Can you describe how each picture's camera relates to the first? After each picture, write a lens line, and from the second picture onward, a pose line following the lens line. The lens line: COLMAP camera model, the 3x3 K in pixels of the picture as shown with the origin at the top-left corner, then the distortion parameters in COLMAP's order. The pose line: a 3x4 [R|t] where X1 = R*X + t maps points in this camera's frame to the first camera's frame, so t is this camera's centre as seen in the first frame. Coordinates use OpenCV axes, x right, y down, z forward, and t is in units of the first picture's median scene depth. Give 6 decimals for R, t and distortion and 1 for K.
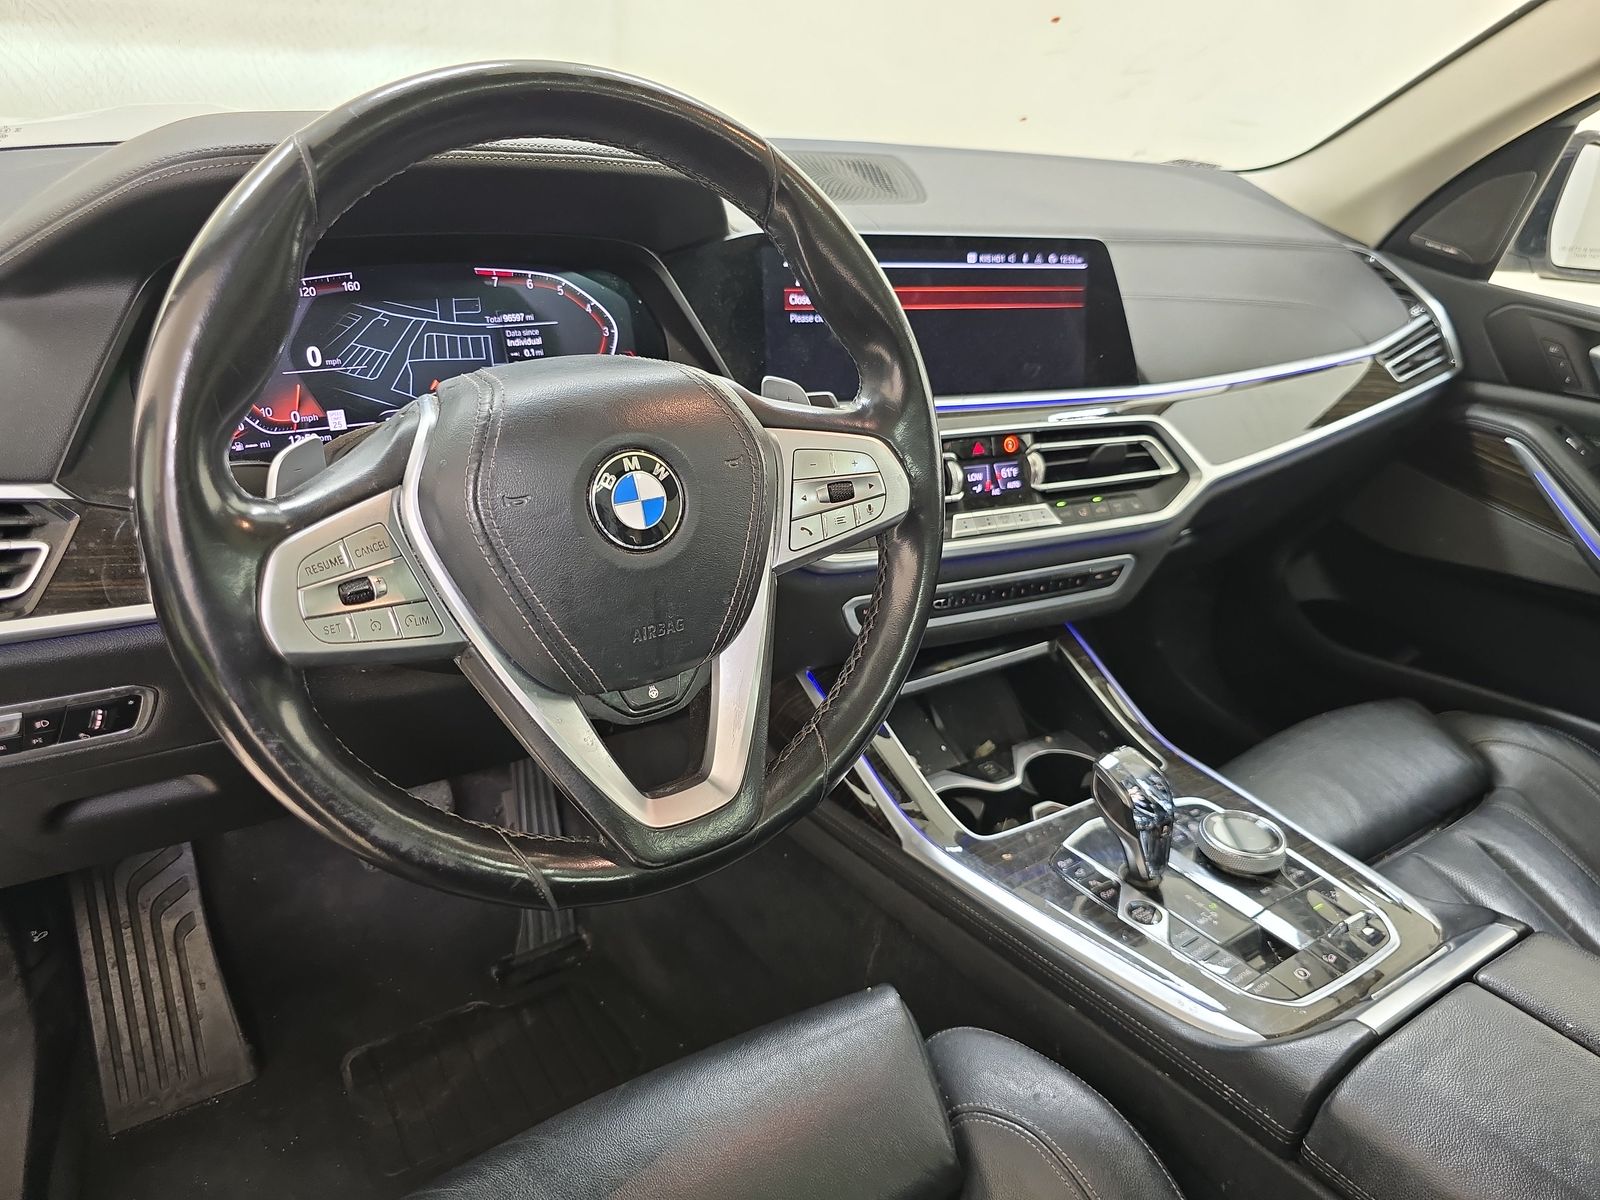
lens RADIAL K [[1071.9, 0, 805.9], [0, 1071.9, 604.0], [0, 0, 1]] dist [0.042153, -0.040950]
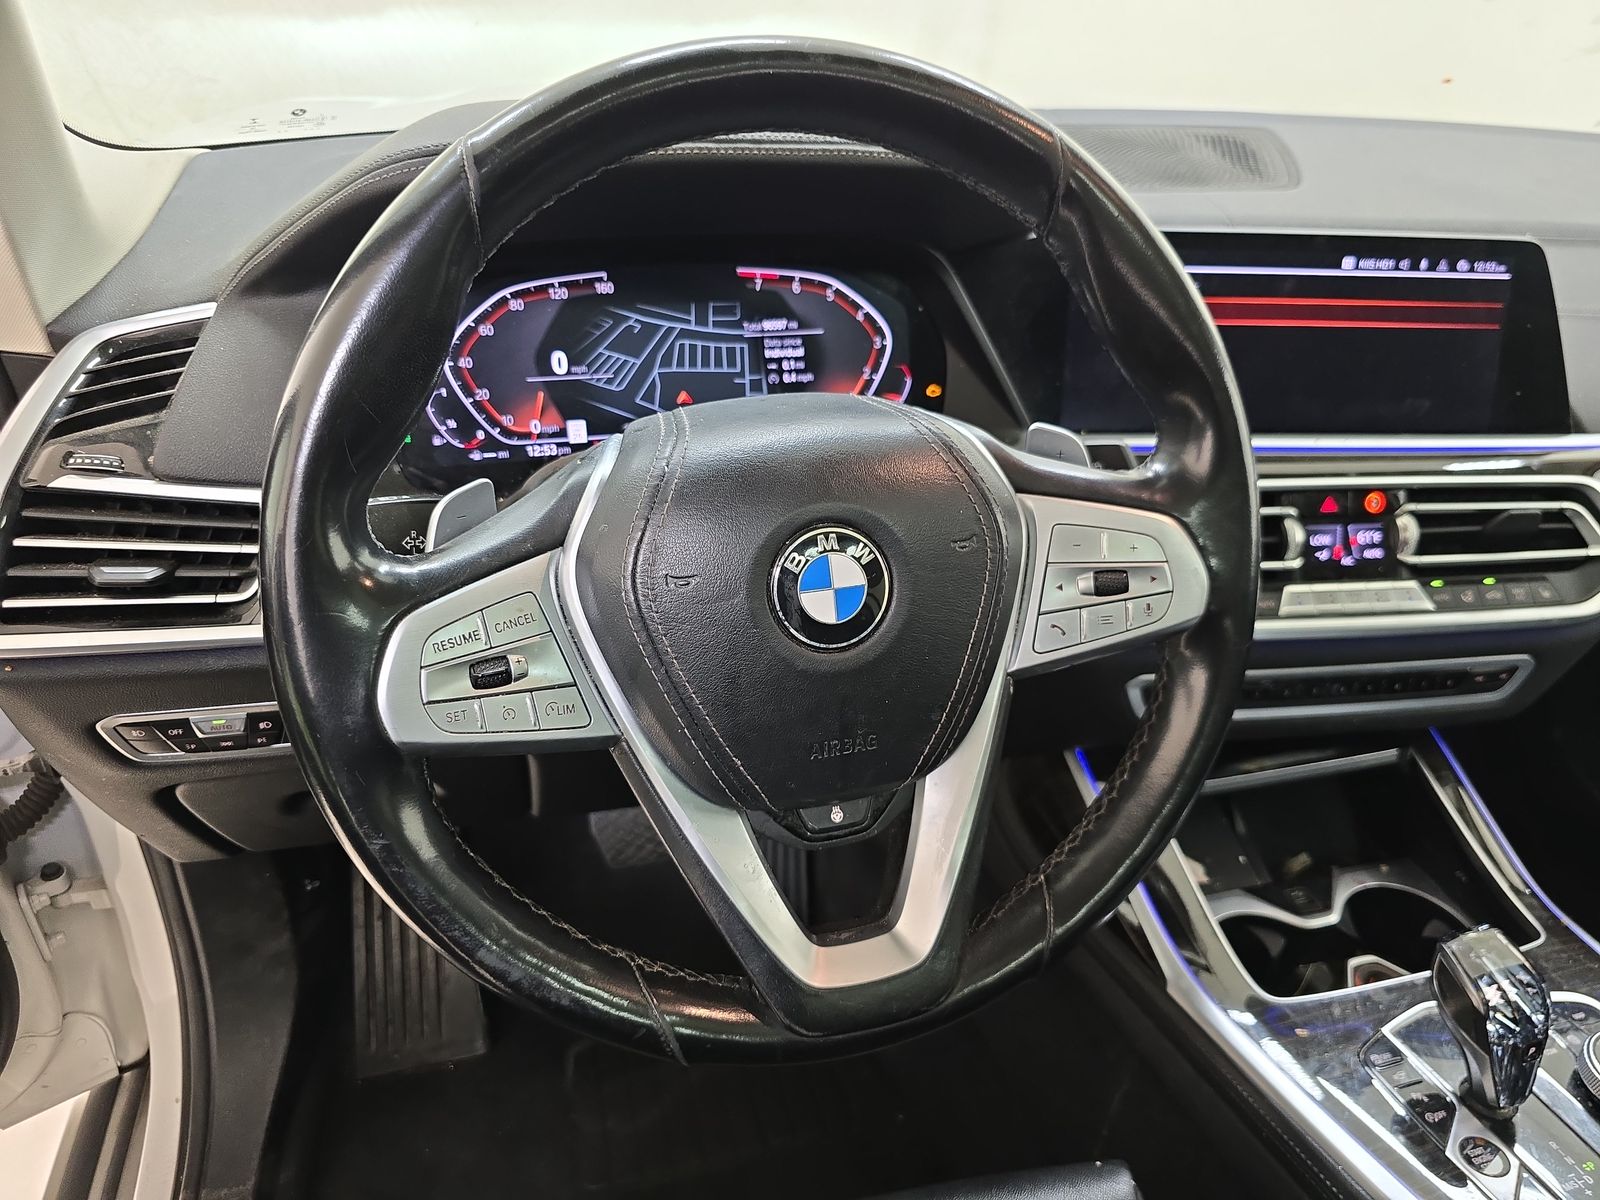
lens RADIAL K [[1118.3, 0, 800.9], [0, 1118.3, 621.6], [0, 0, 1]] dist [0.052104, -0.078804]
pose [[0.955296, 0.109800, -0.274506, 0.032174], [-0.103526, 0.993928, 0.037288, -0.060558], [0.276933, -0.007203, 0.960862, 0.115760]]
